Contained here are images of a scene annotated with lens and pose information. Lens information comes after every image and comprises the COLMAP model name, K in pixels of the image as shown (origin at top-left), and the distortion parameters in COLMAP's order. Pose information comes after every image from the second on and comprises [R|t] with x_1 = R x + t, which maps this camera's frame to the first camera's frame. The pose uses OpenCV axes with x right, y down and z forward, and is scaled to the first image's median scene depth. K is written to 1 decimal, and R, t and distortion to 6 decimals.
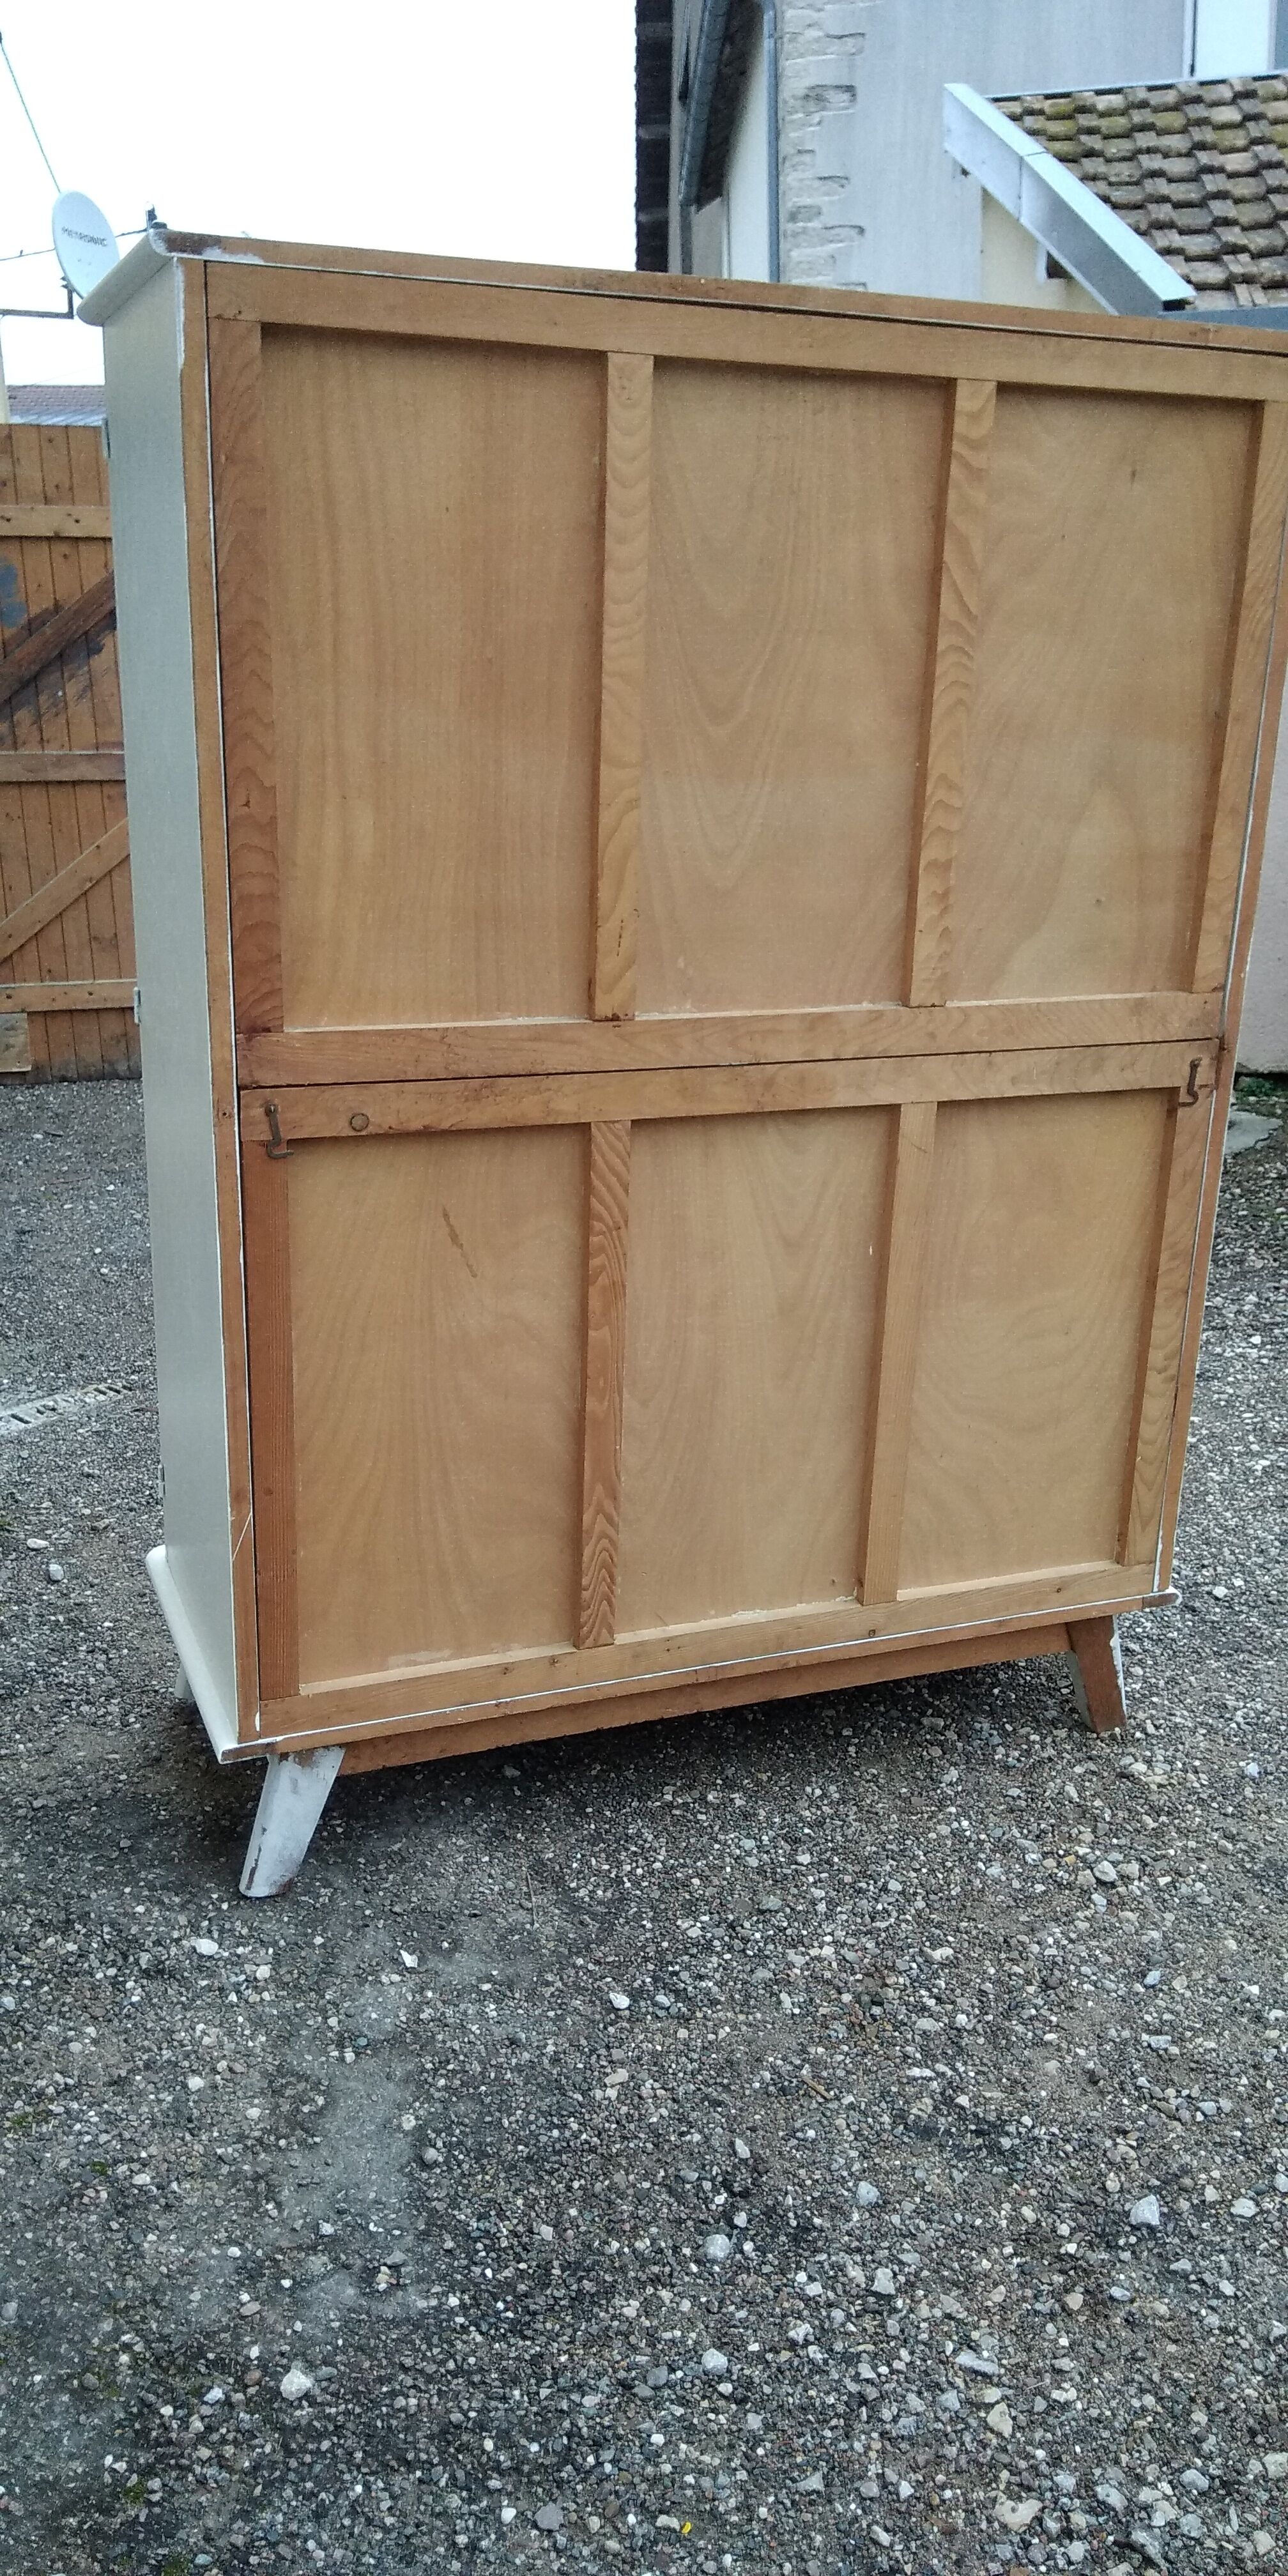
lens RADIAL K [[2059.2, 0, 600.7], [0, 2059.2, 1298.9], [0, 0, 1]] dist [0.135565, -0.260193]
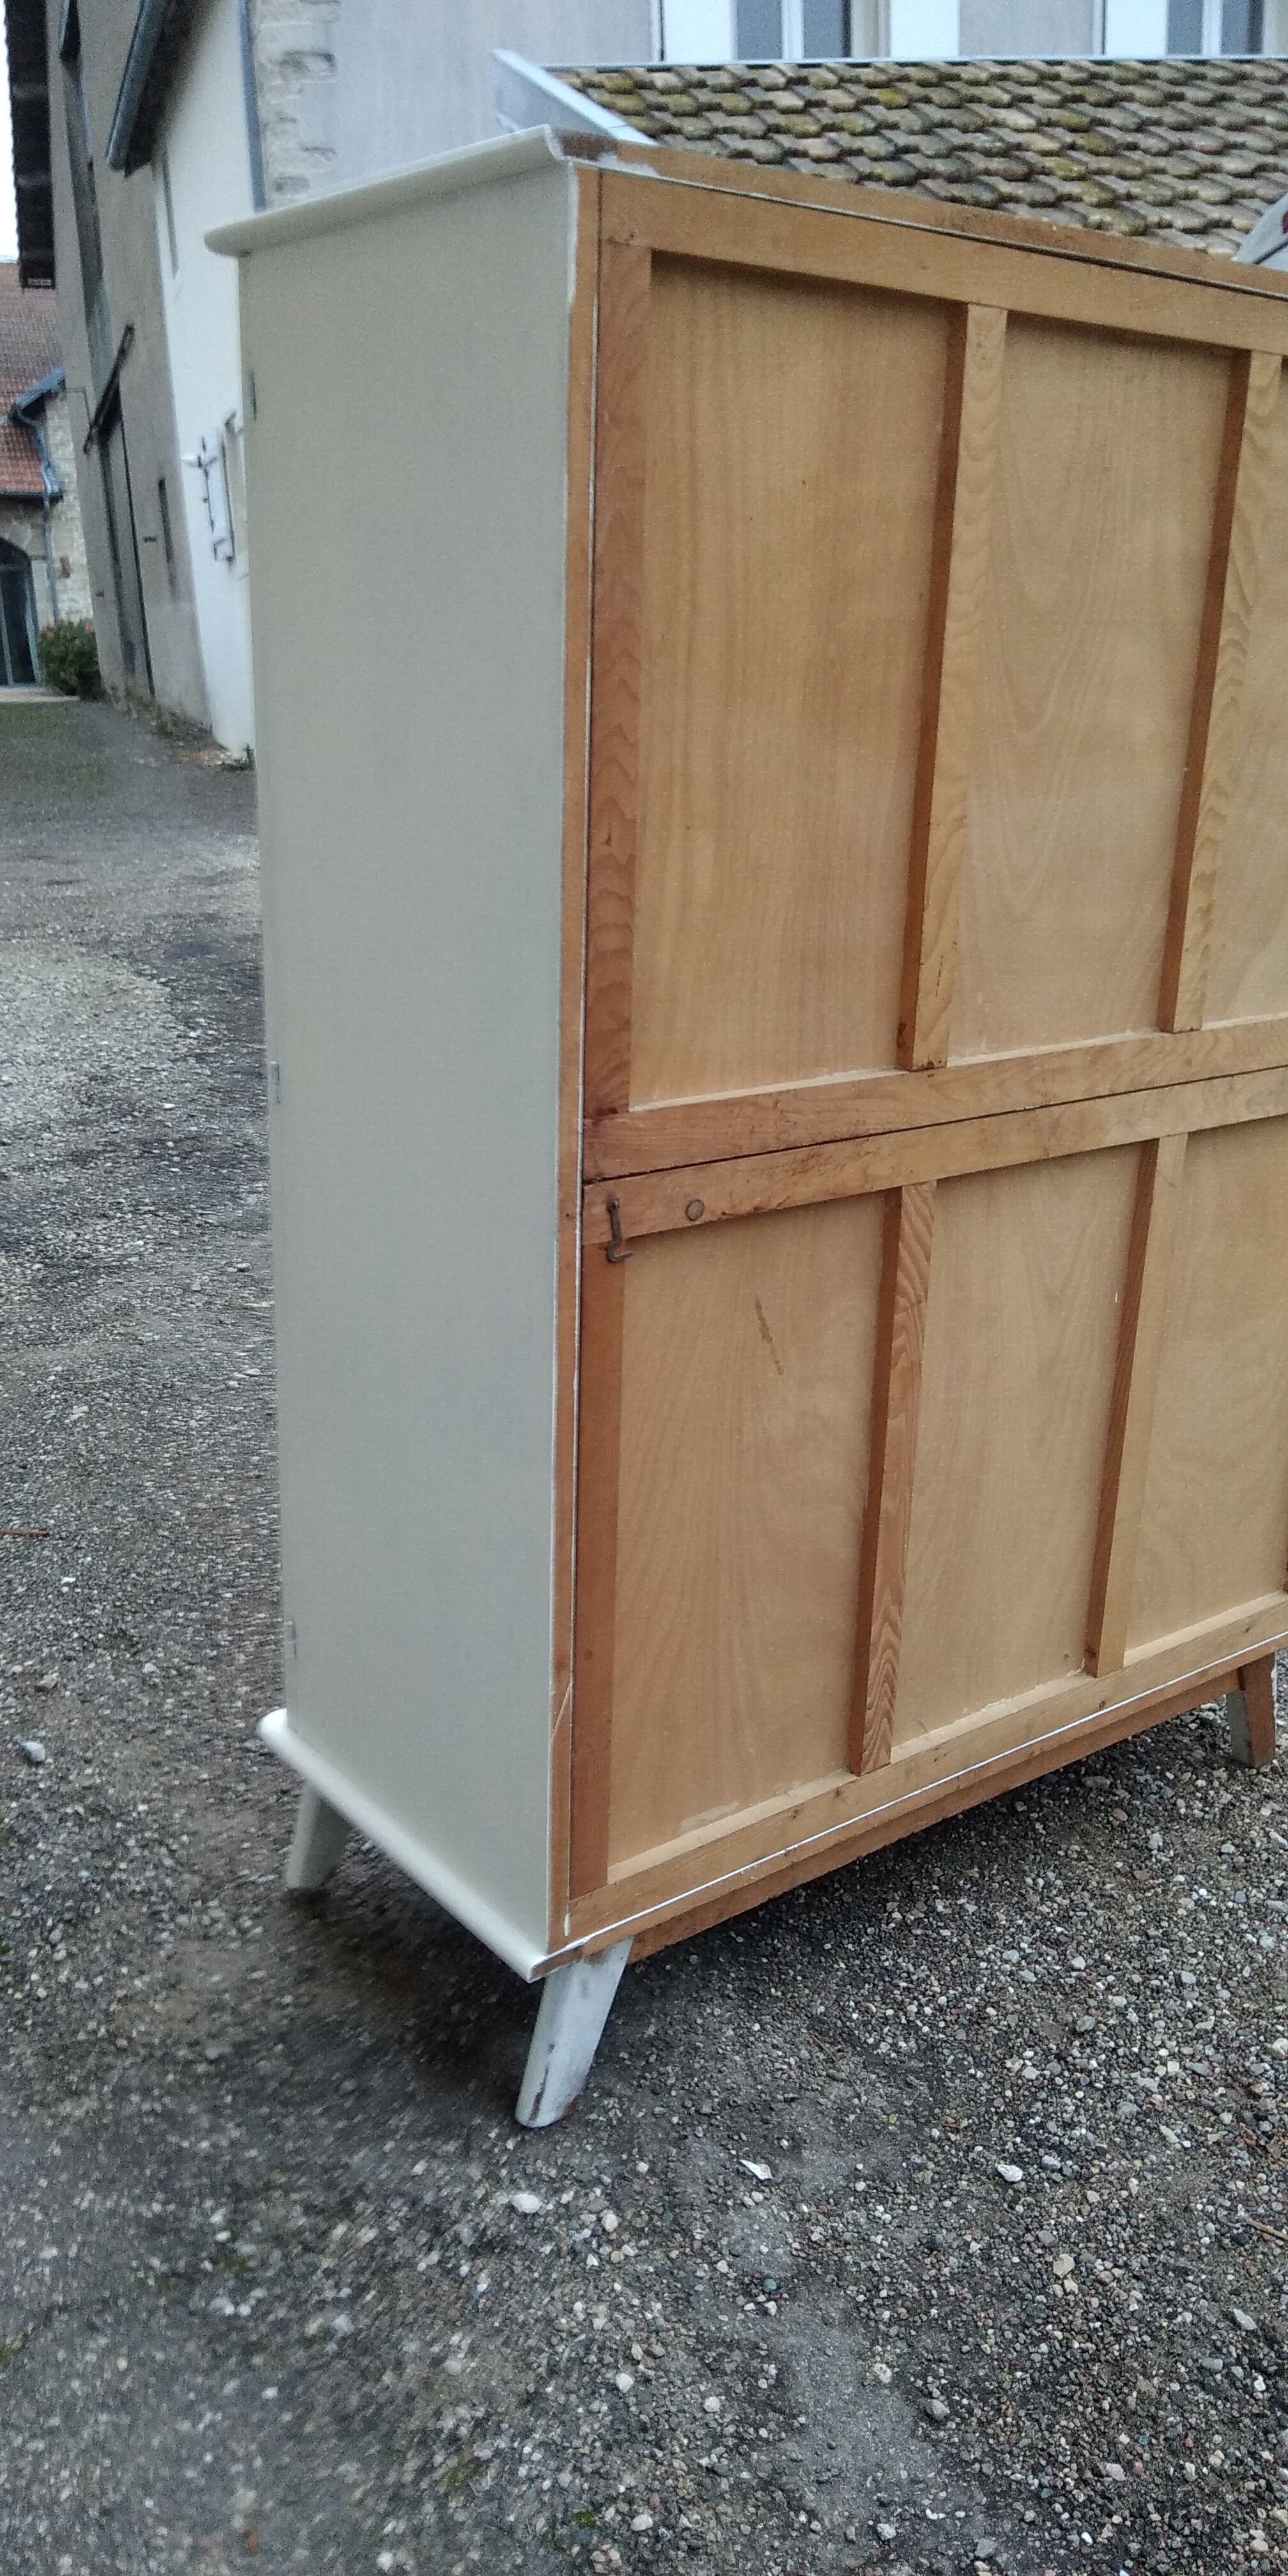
lens RADIAL K [[2059.2, 0, 600.7], [0, 2059.2, 1298.9], [0, 0, 1]] dist [0.135565, -0.260193]
pose [[0.958933, -0.089269, 0.269219, -0.363529], [0.087370, 0.995994, 0.019054, -0.065056], [-0.269841, 0.005250, 0.962891, 0.187218]]
